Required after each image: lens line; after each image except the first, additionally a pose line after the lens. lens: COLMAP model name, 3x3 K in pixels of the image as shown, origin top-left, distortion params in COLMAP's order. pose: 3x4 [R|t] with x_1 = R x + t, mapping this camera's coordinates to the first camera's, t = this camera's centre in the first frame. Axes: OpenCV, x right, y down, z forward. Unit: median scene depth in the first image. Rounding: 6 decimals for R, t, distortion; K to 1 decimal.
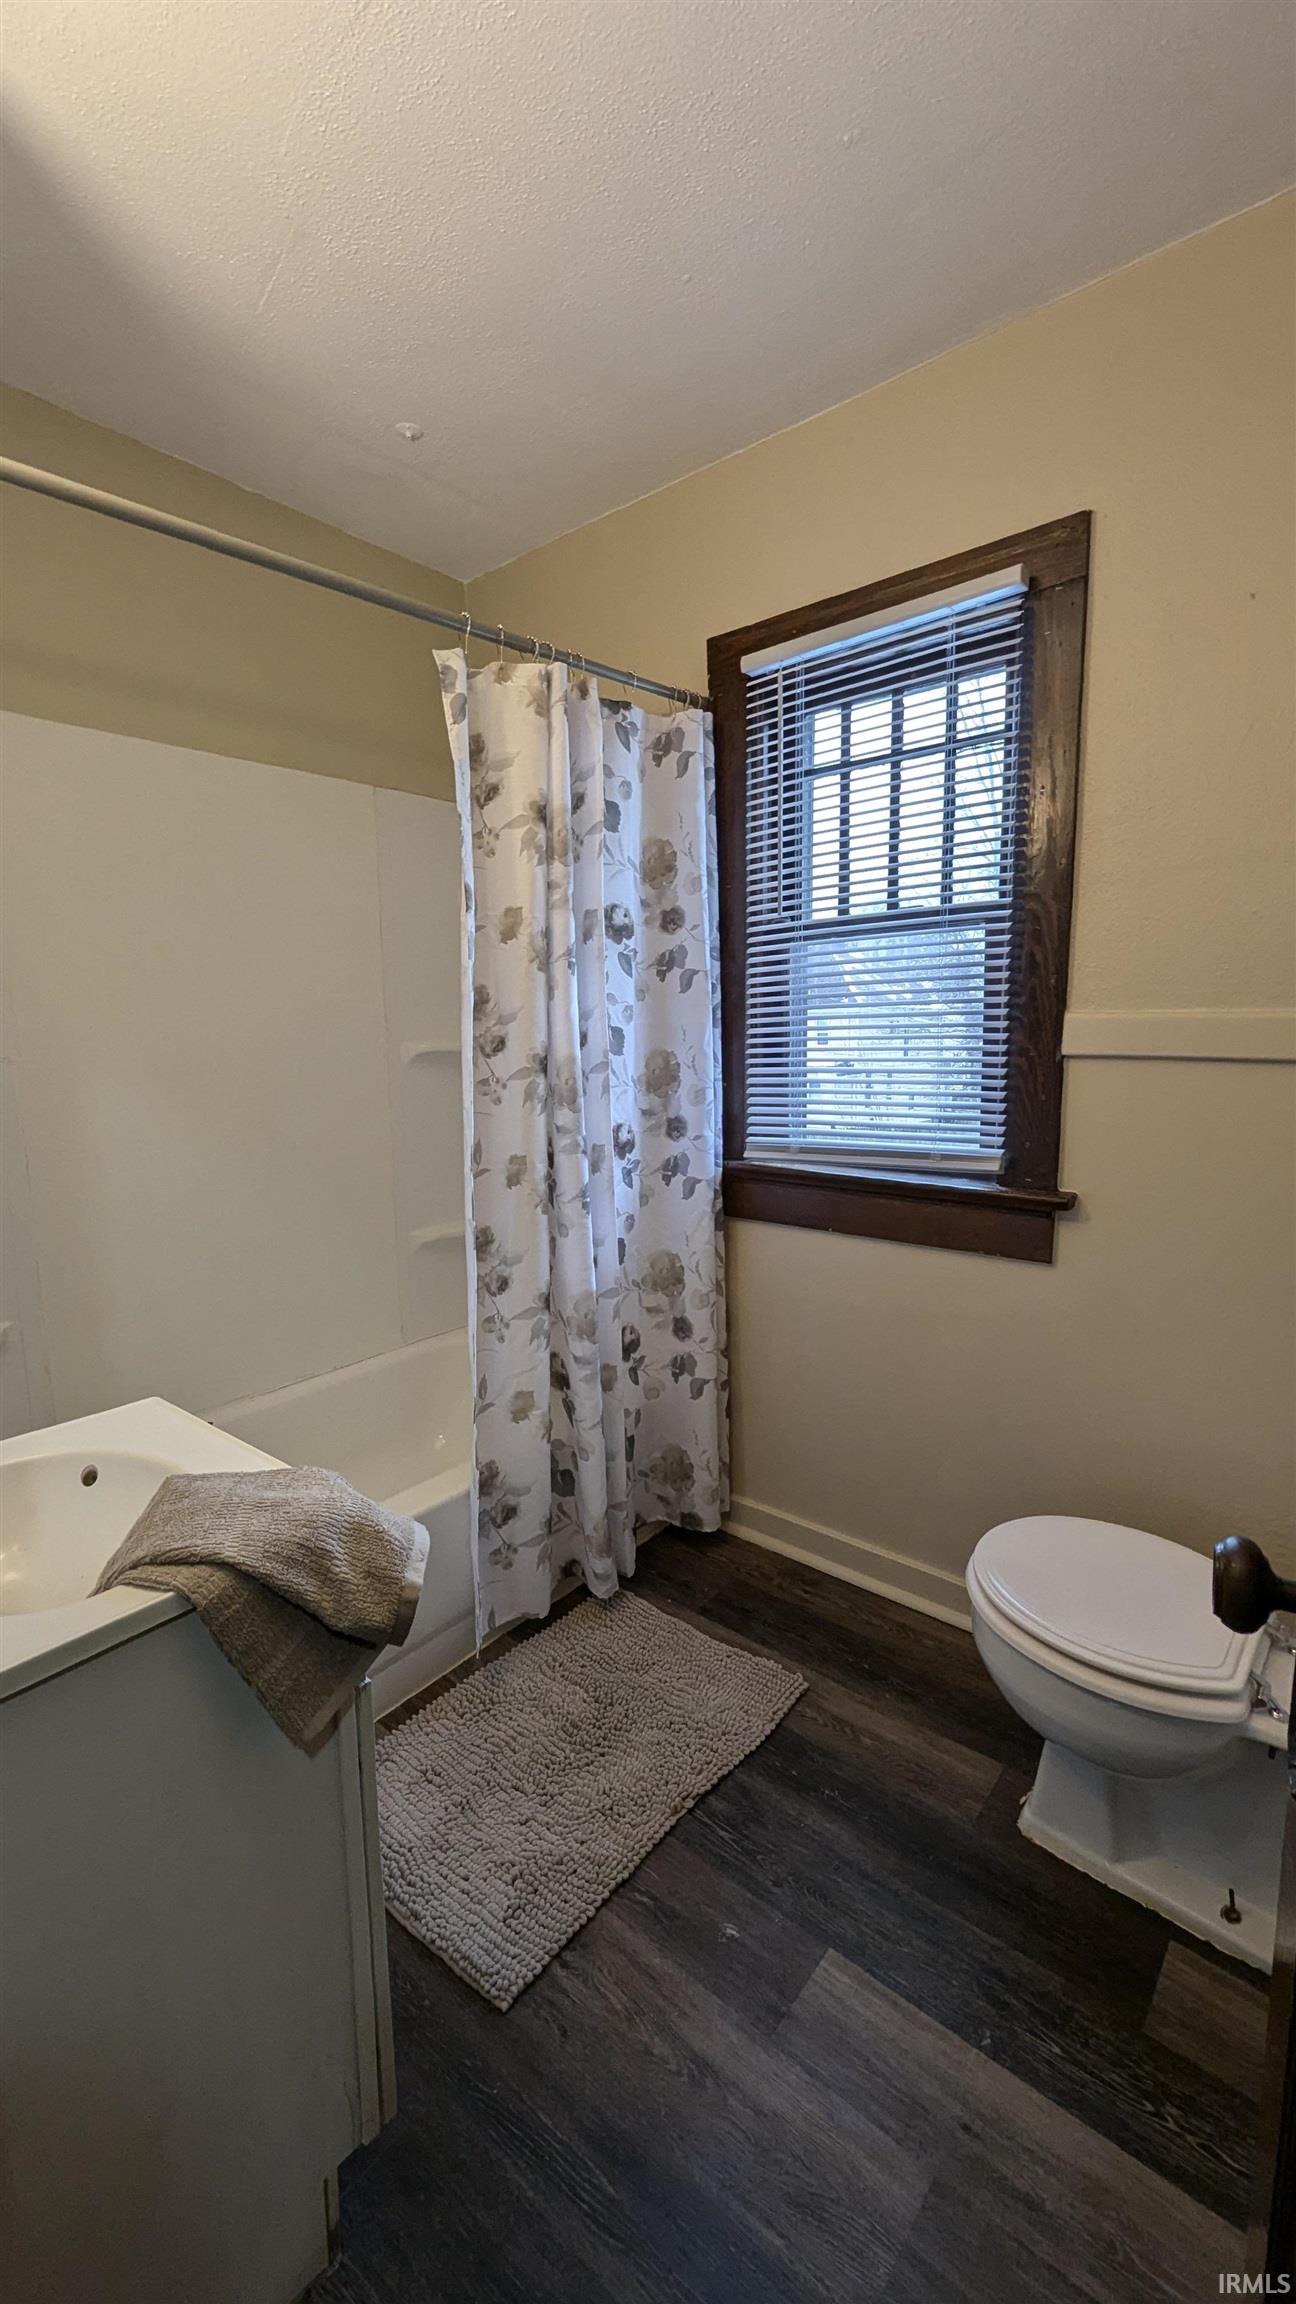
lens RADIAL K [[945.2, 0, 644.2], [0, 945.2, 1156.2], [0, 0, 1]] dist [0.000322, -0.000819]
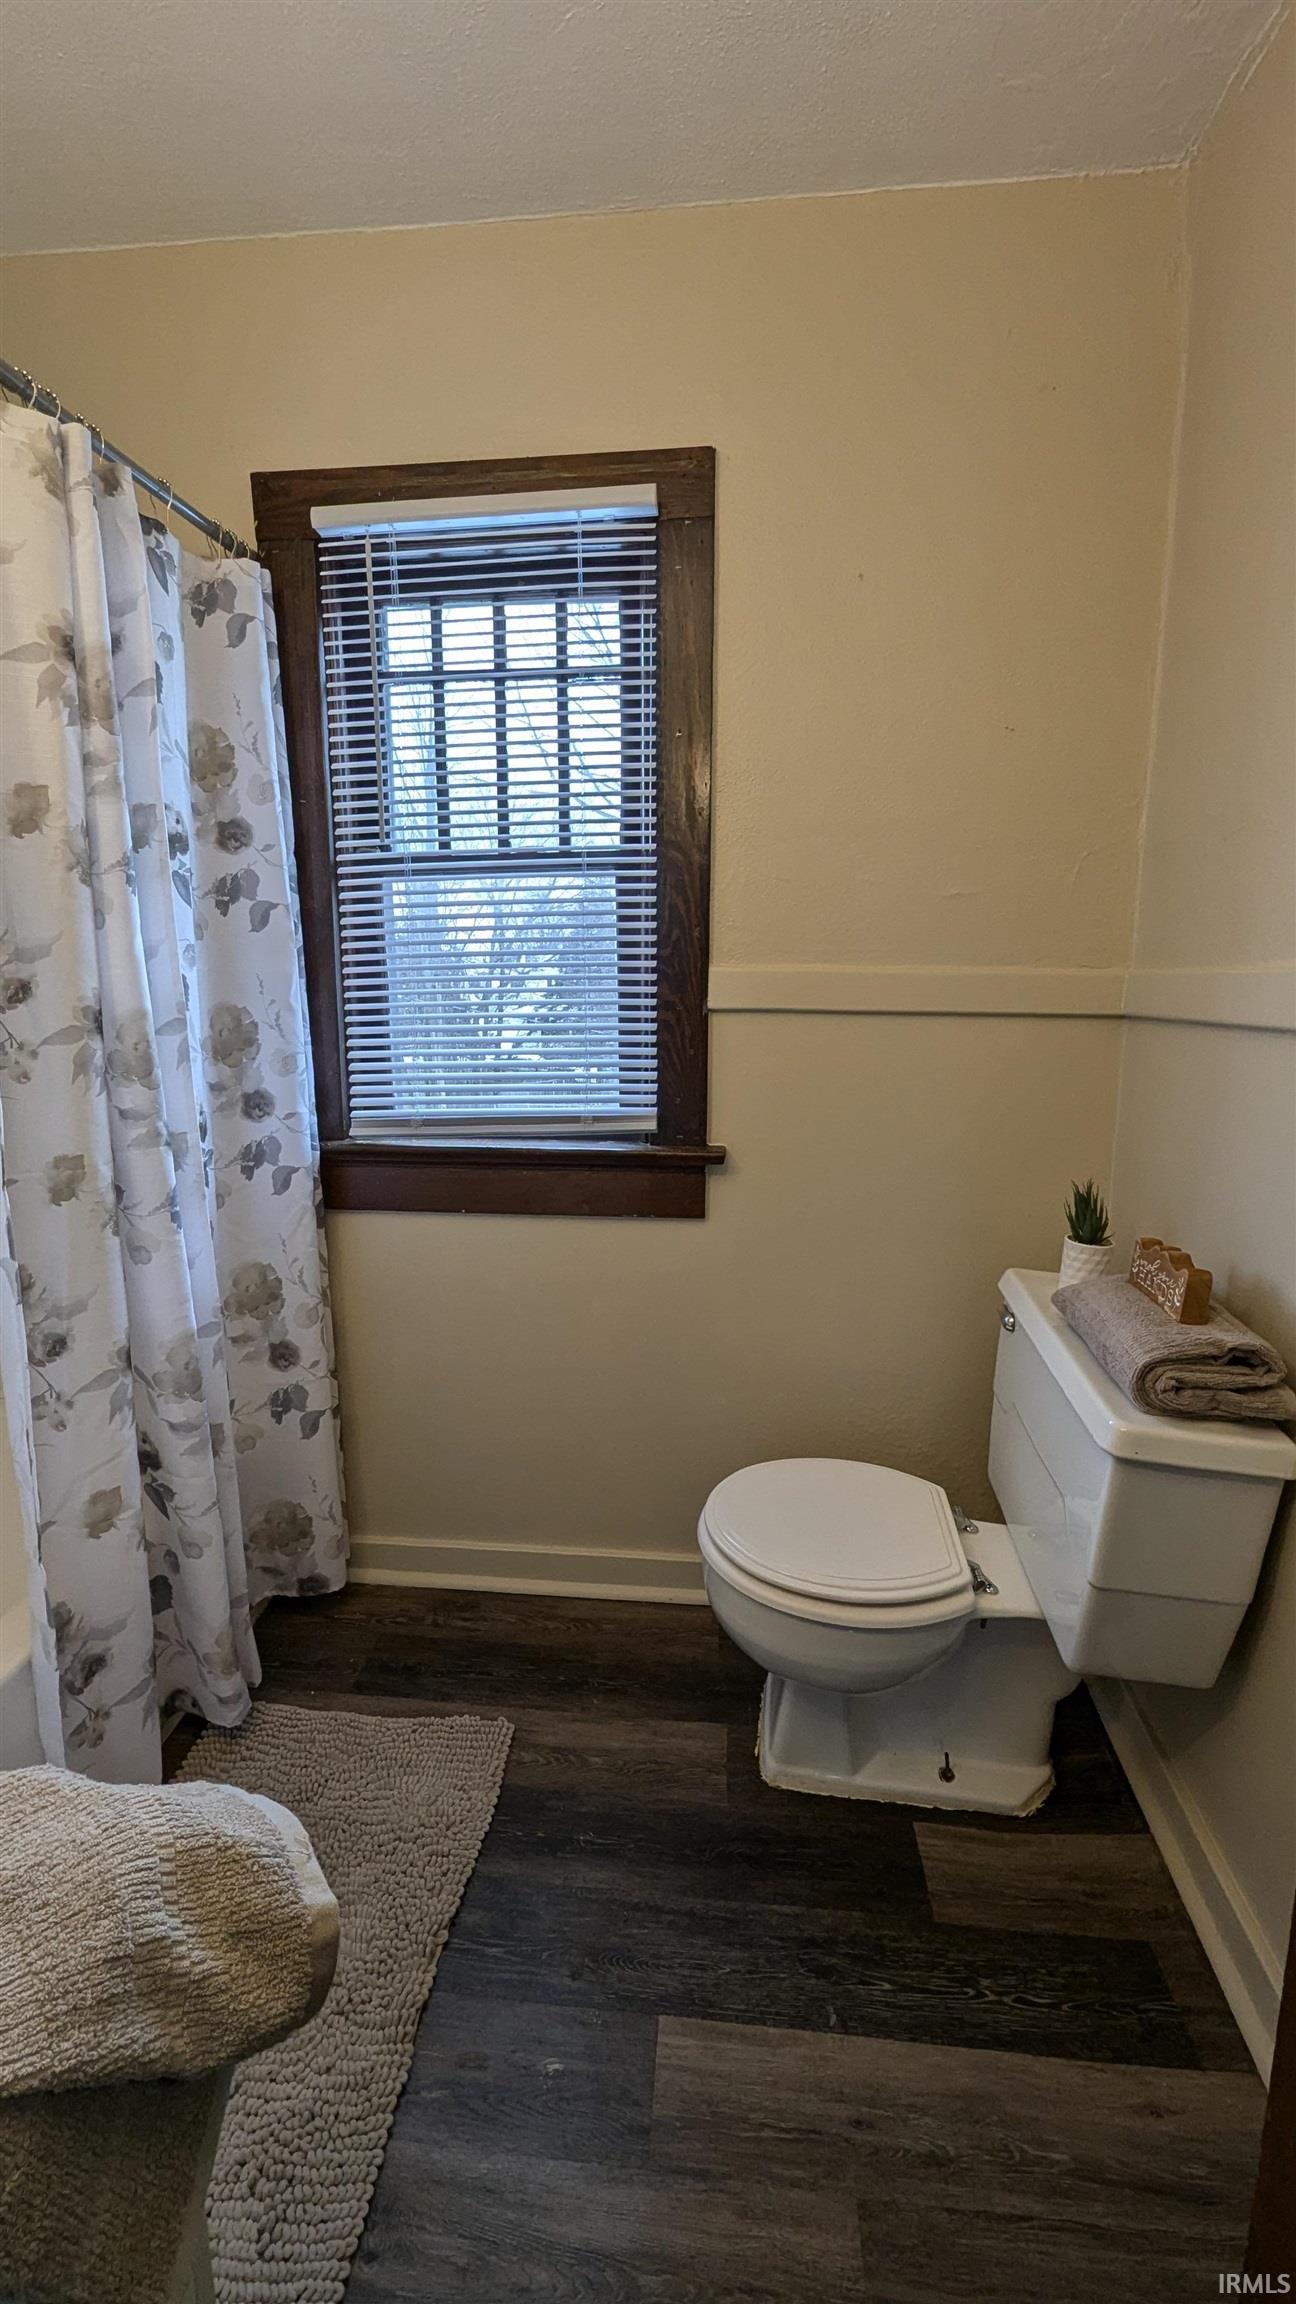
lens RADIAL K [[945.2, 0, 644.2], [0, 945.2, 1156.2], [0, 0, 1]] dist [0.000322, -0.000819]
pose [[0.821783, -0.084679, 0.563474, -0.159845], [0.067186, 0.996397, 0.051754, -0.007192], [-0.565826, -0.004673, 0.824511, 0.183945]]
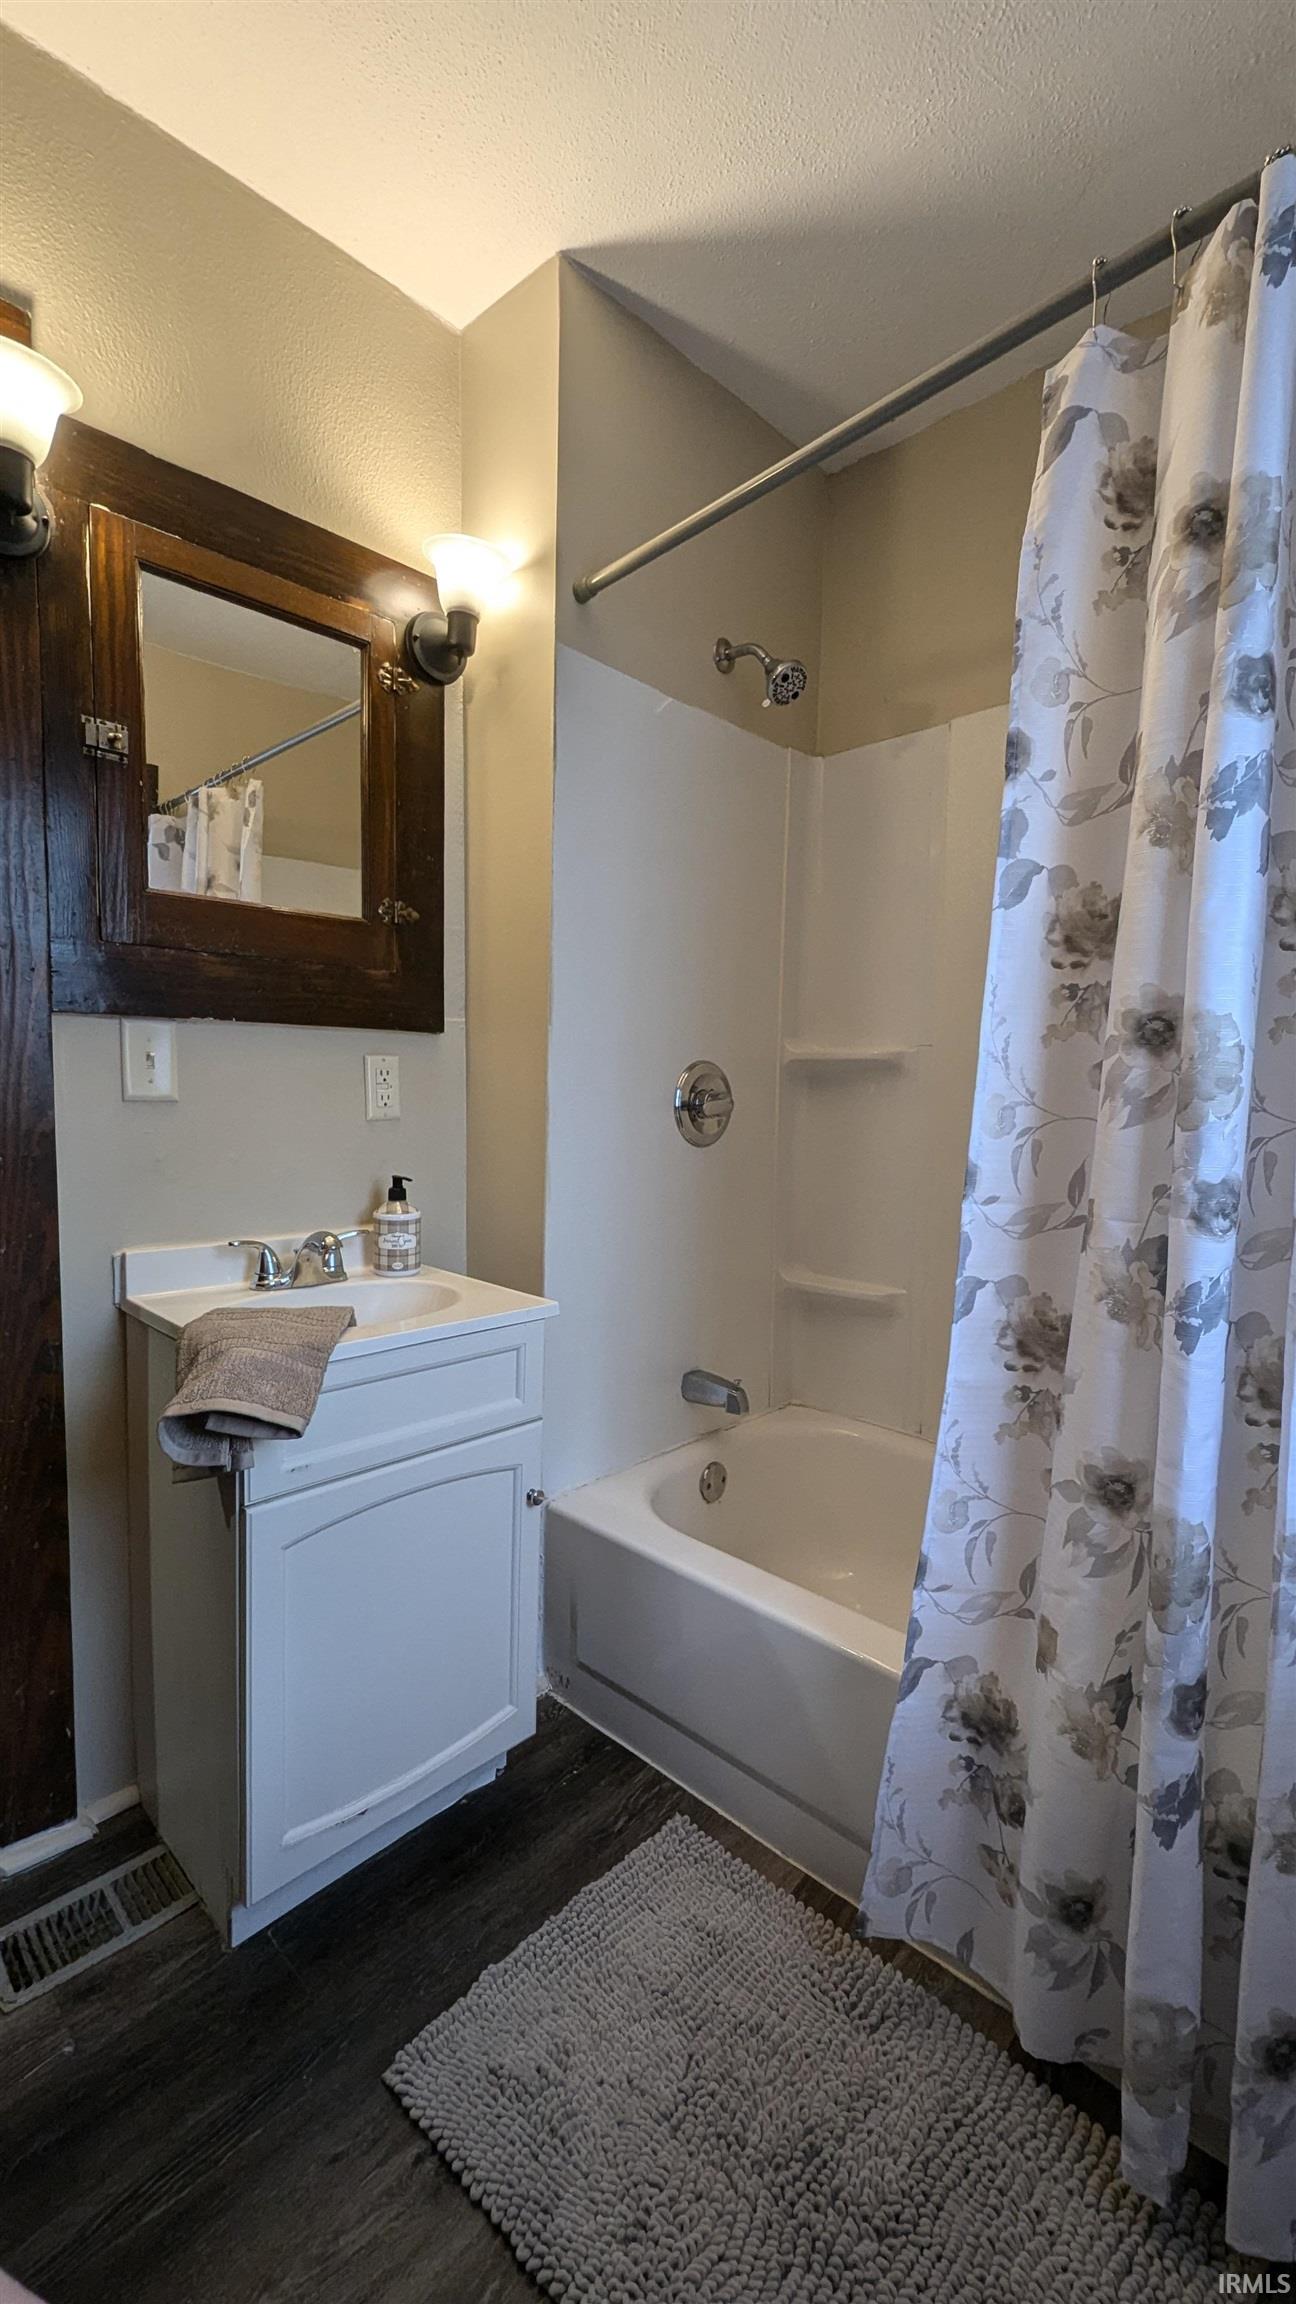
lens RADIAL K [[945.2, 0, 644.2], [0, 945.2, 1156.2], [0, 0, 1]] dist [0.000322, -0.000819]
pose [[-0.064995, 0.086546, -0.994125, 0.385400], [-0.148911, 0.984236, 0.095421, -0.034113], [0.986712, 0.154238, -0.051083, 0.702052]]
